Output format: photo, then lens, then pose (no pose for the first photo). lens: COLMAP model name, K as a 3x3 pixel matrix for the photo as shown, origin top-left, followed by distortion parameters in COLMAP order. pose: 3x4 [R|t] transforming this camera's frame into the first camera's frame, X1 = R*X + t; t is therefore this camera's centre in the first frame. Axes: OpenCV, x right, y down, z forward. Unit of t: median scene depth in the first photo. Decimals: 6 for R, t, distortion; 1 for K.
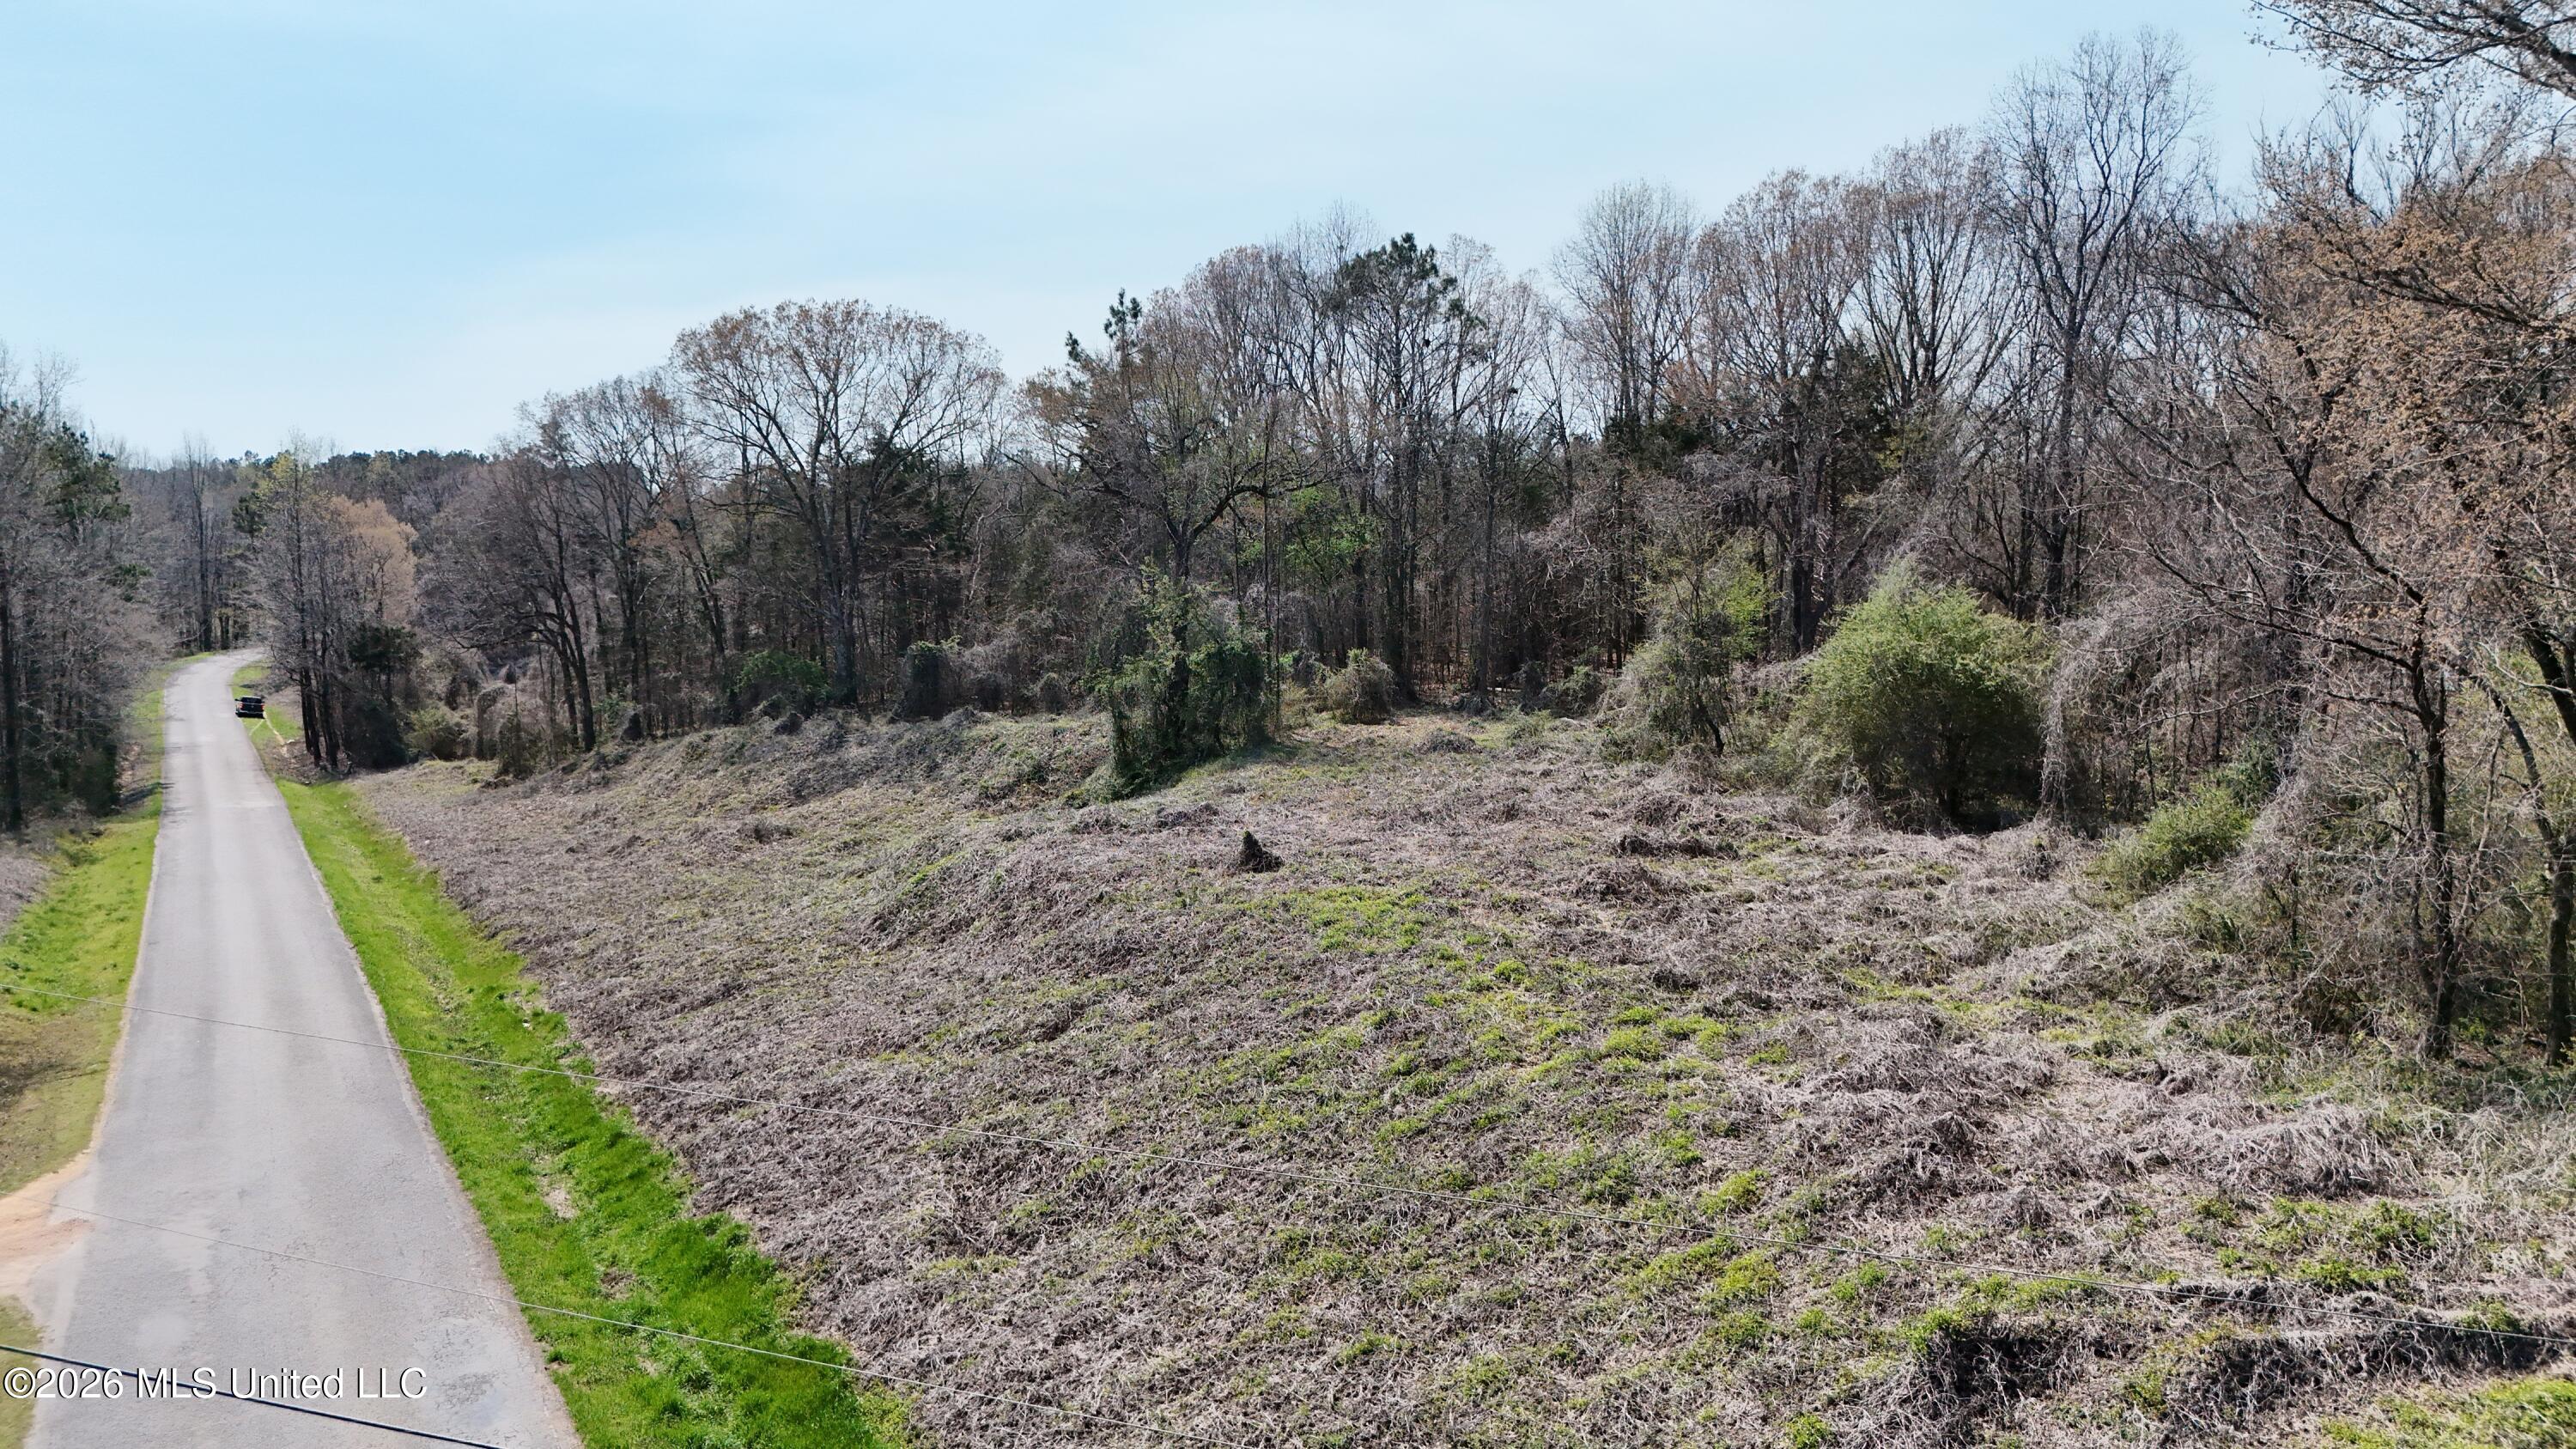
lens RADIAL K [[1903.8, 0, 1294.0], [0, 1903.8, 744.2], [0, 0, 1]] dist [0.065134, -0.068156]
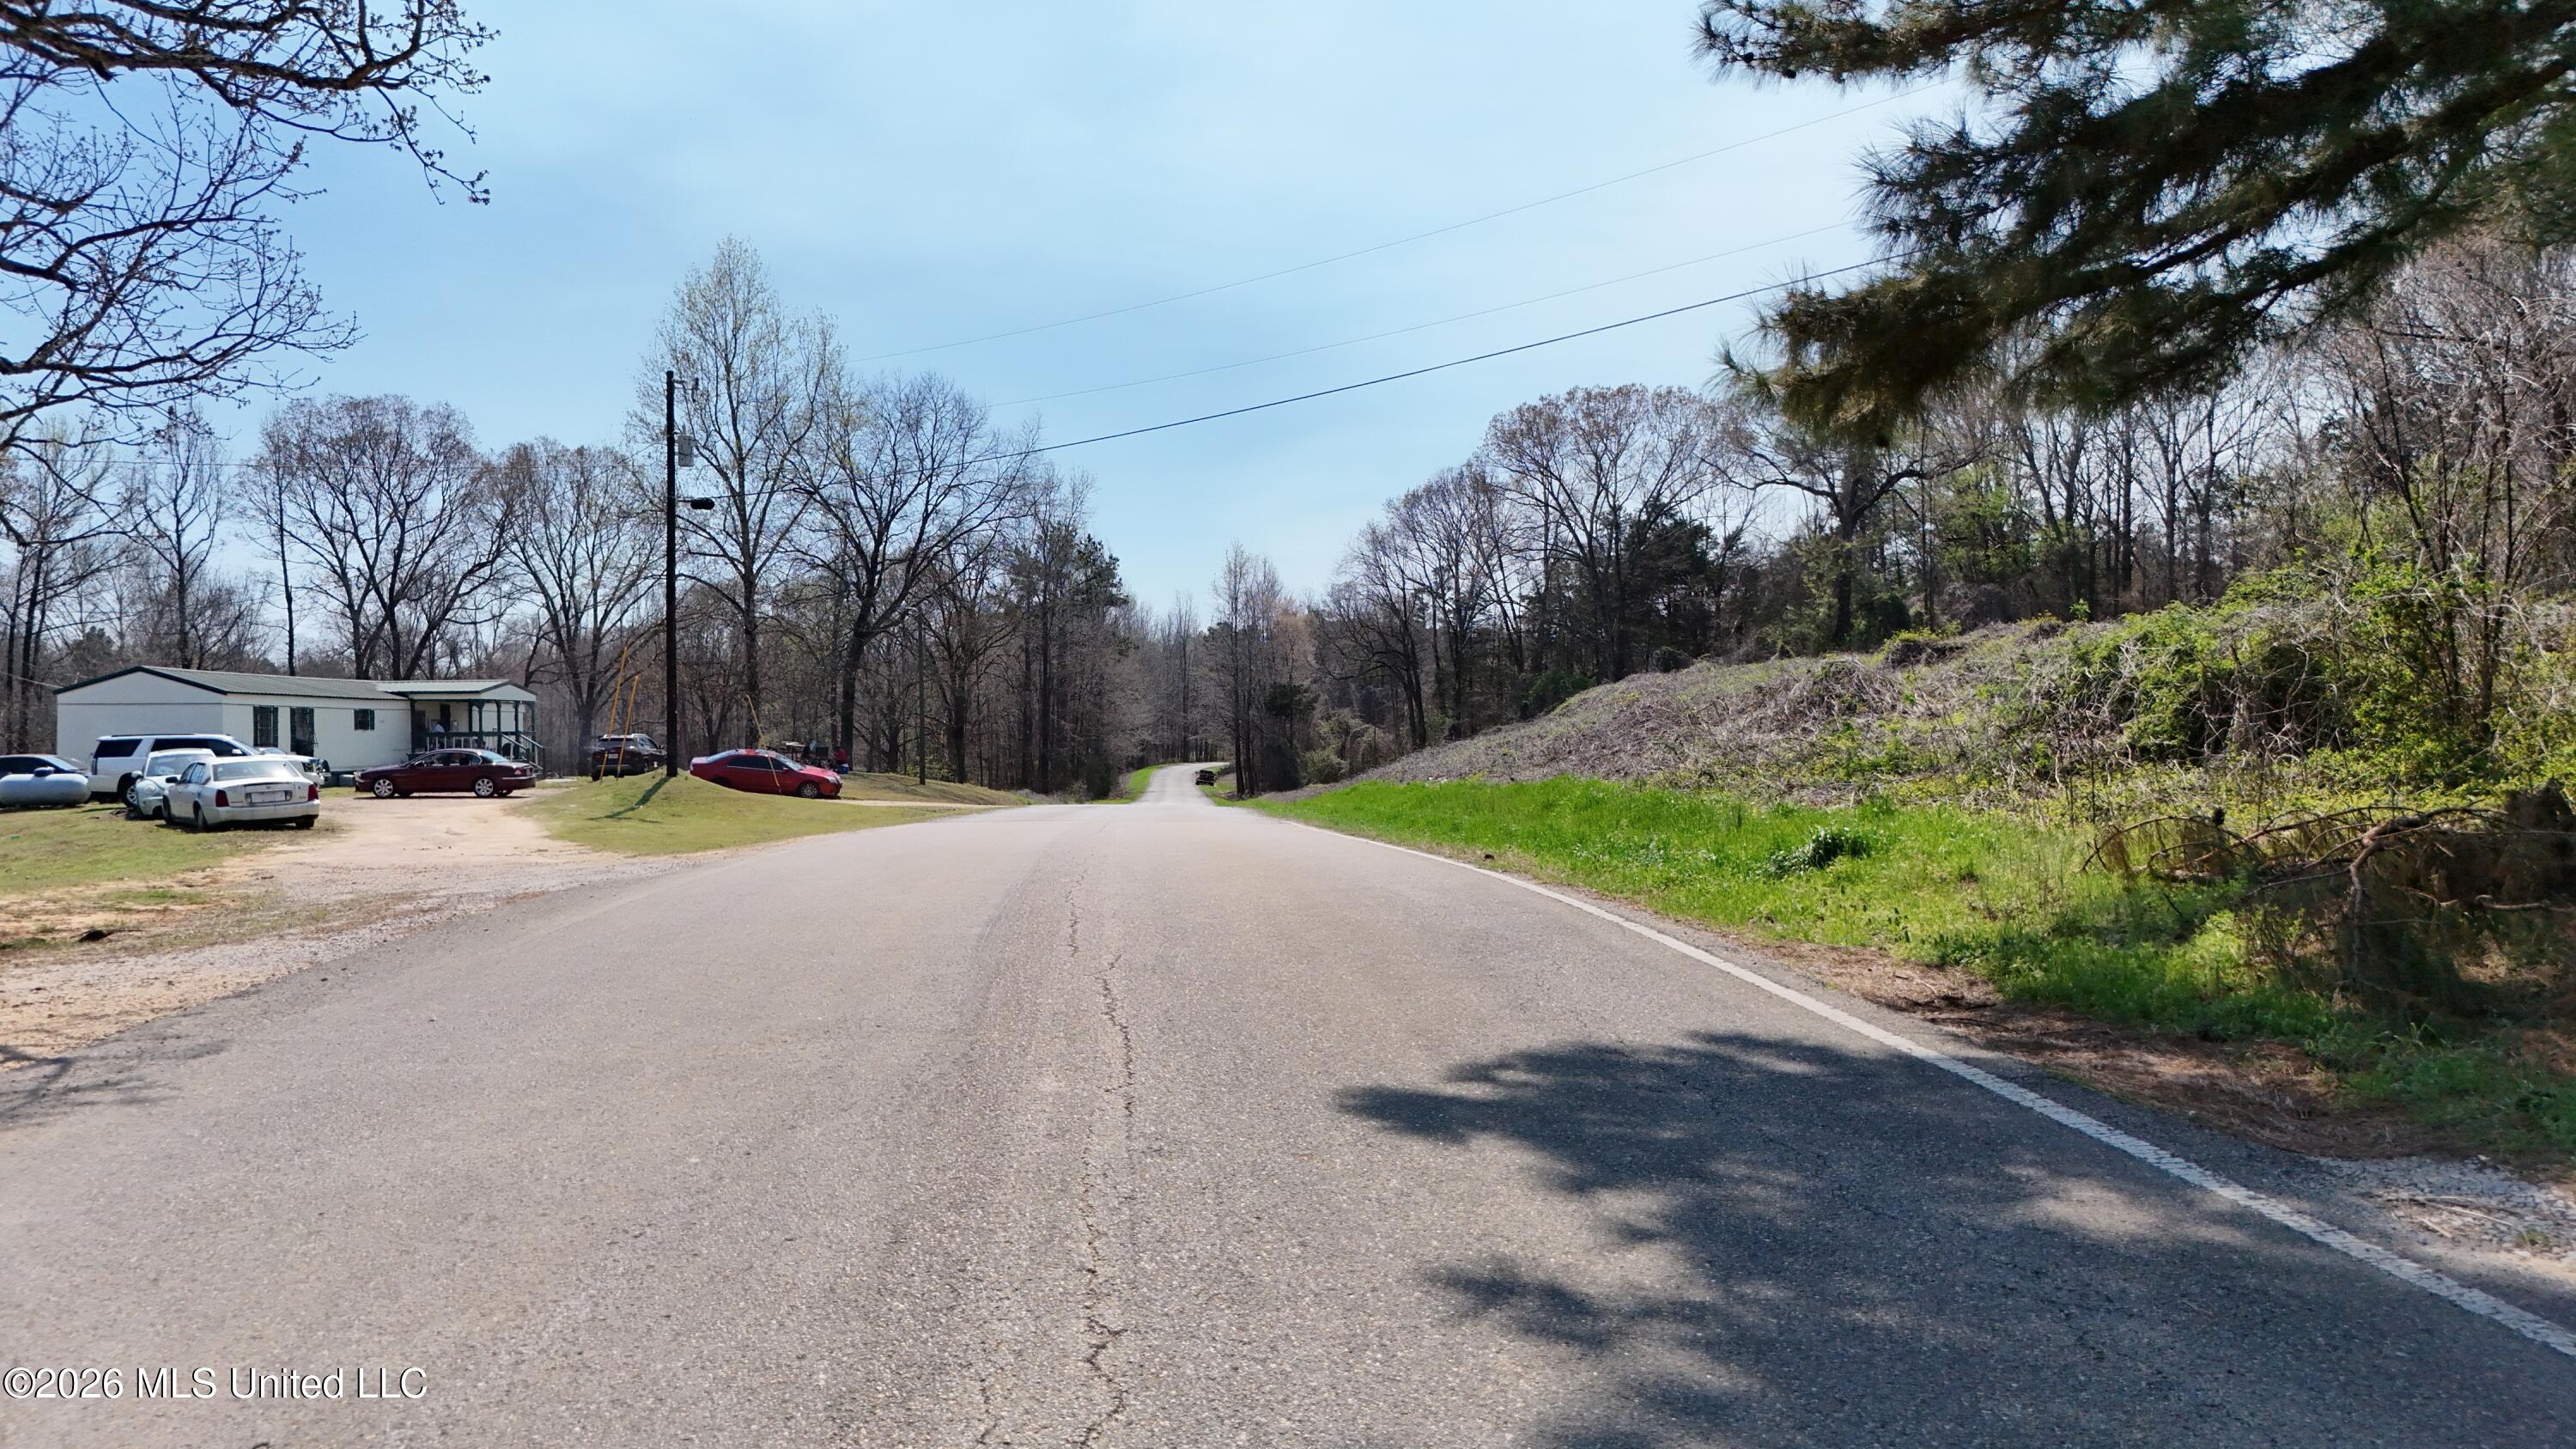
lens RADIAL K [[1903.8, 0, 1278.4], [0, 1903.8, 740.0], [0, 0, 1]] dist [0.065134, -0.068156]
pose [[0.891294, -0.003270, -0.453414, 0.152302], [-0.041604, 0.995166, -0.088960, 0.139949], [0.451513, 0.098153, 0.886849, -0.199882]]
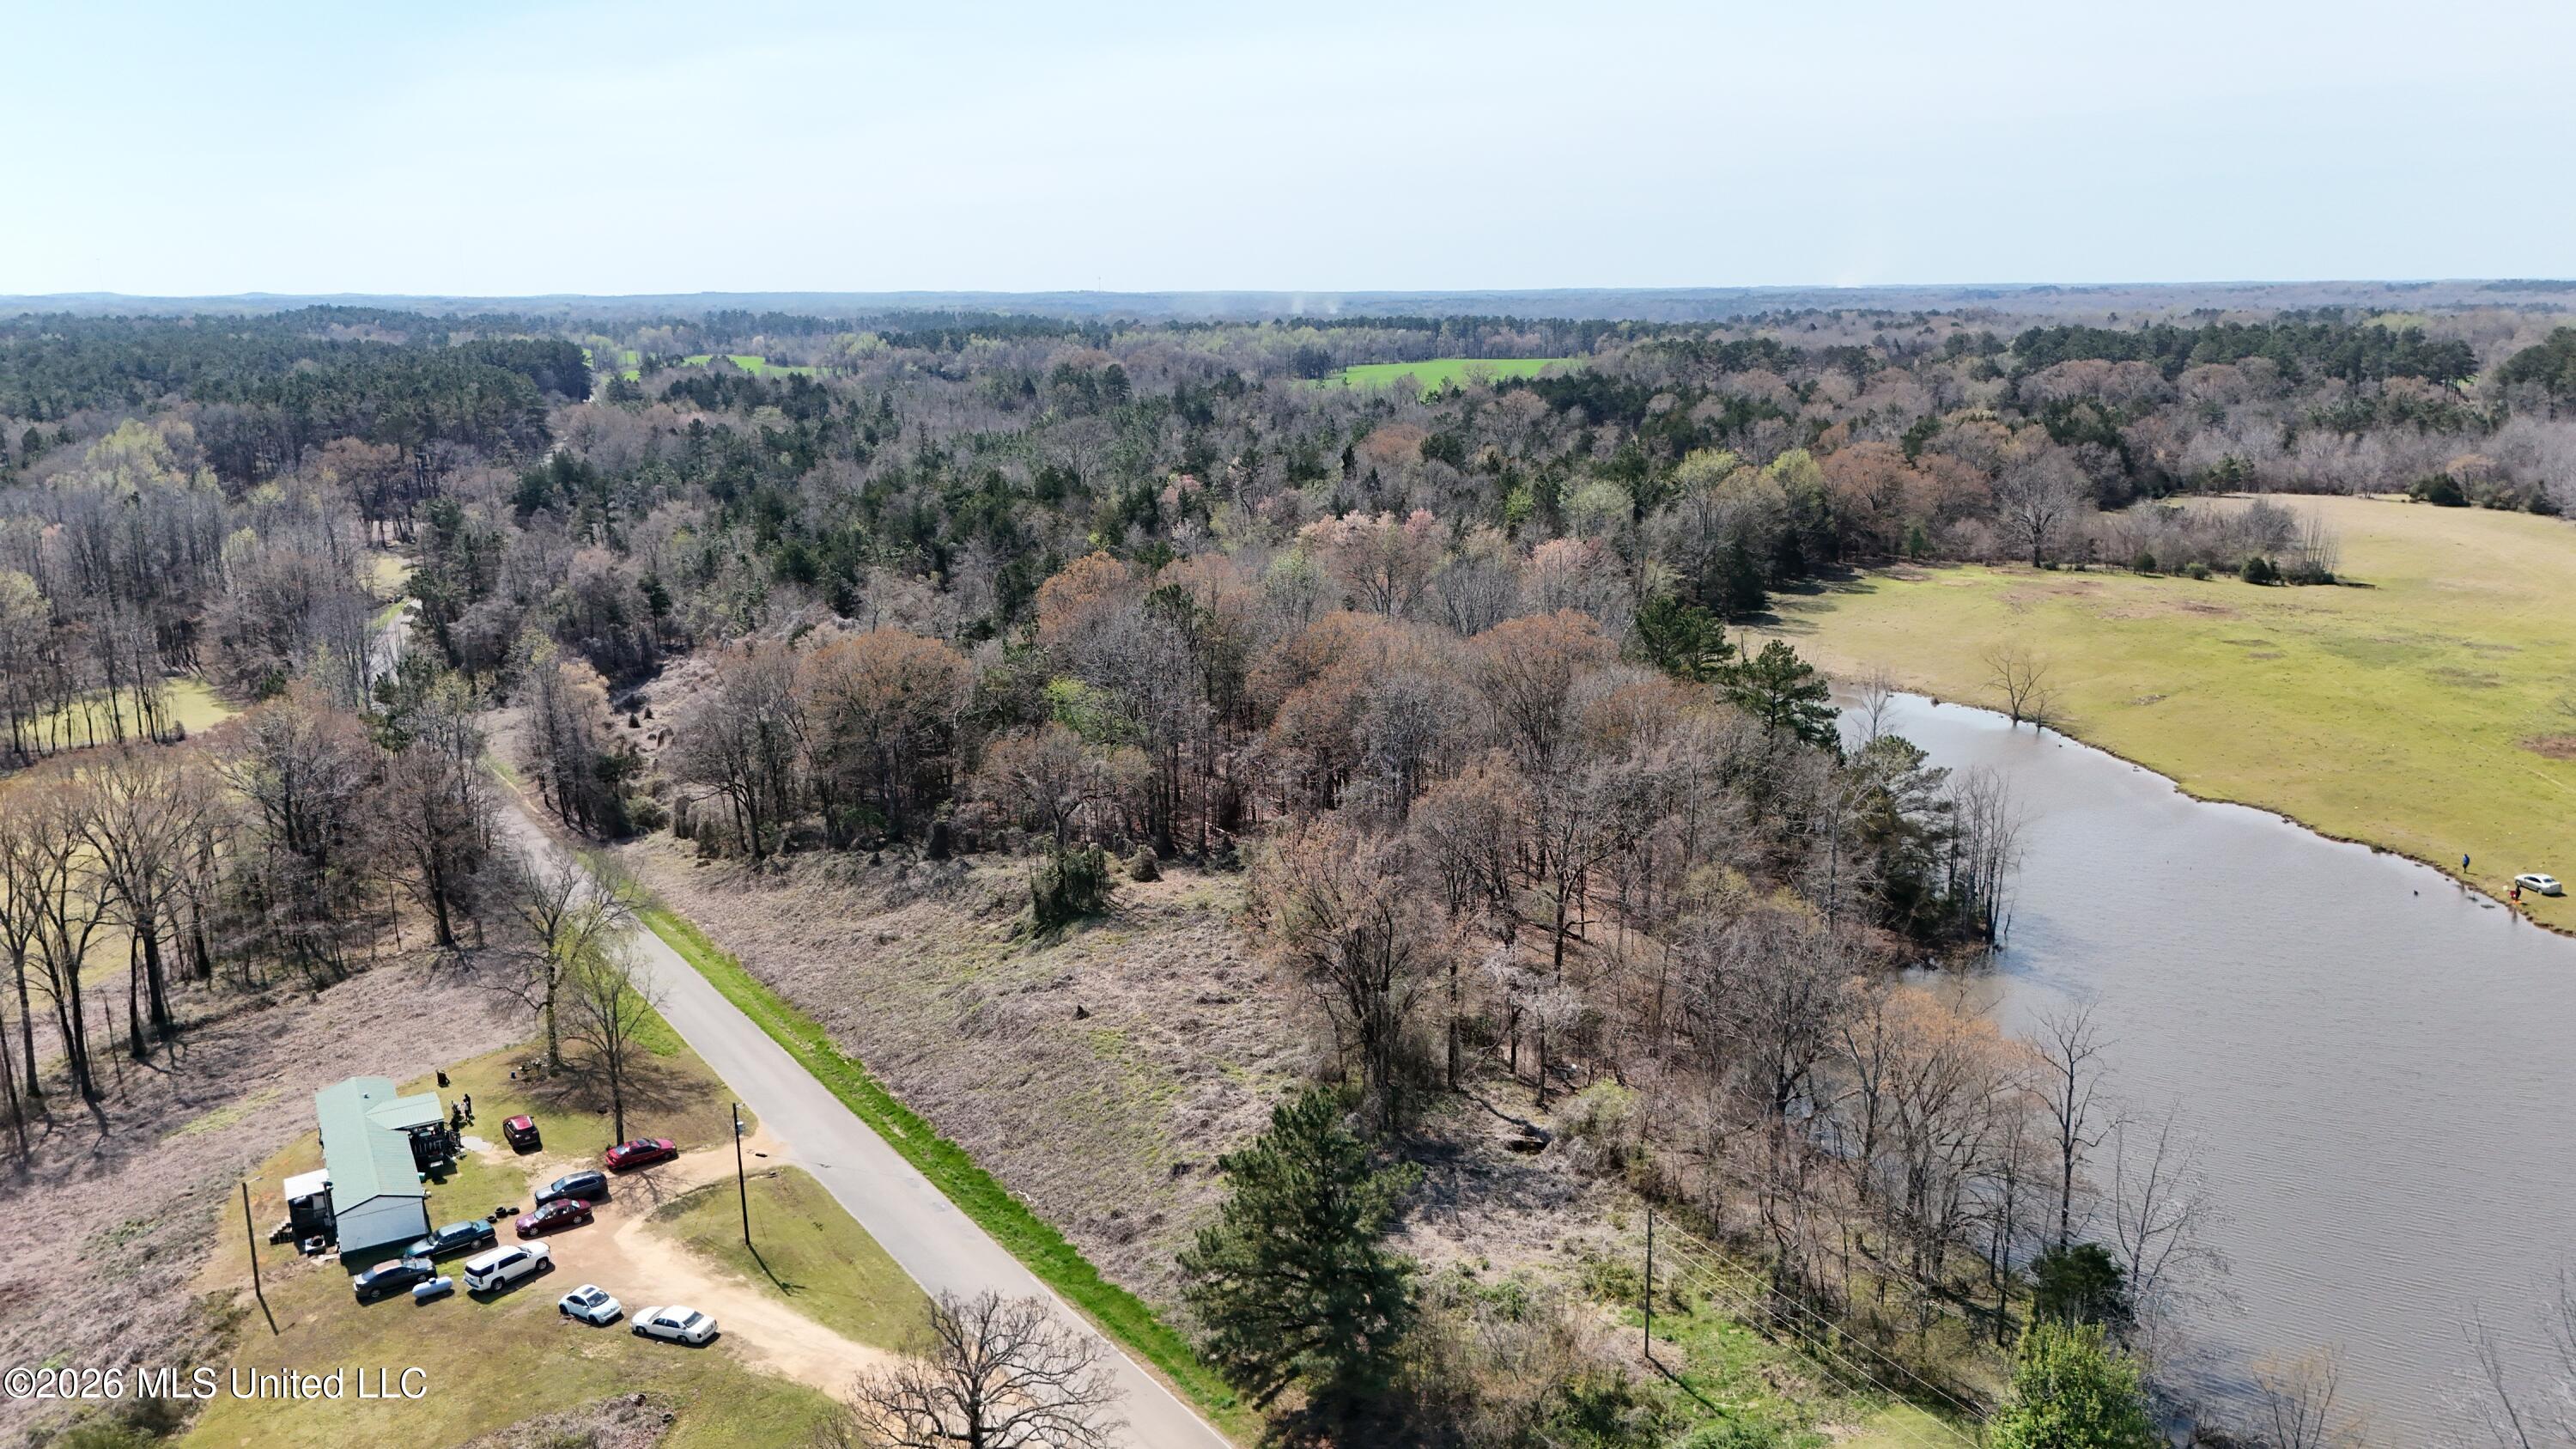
lens RADIAL K [[1903.8, 0, 1303.1], [0, 1903.8, 744.0], [0, 0, 1]] dist [0.065134, -0.068156]
pose [[0.998621, -0.024878, 0.046238, 0.122256], [0.018923, 0.991970, 0.125047, -0.444878], [-0.048978, -0.123999, 0.991073, -1.224495]]
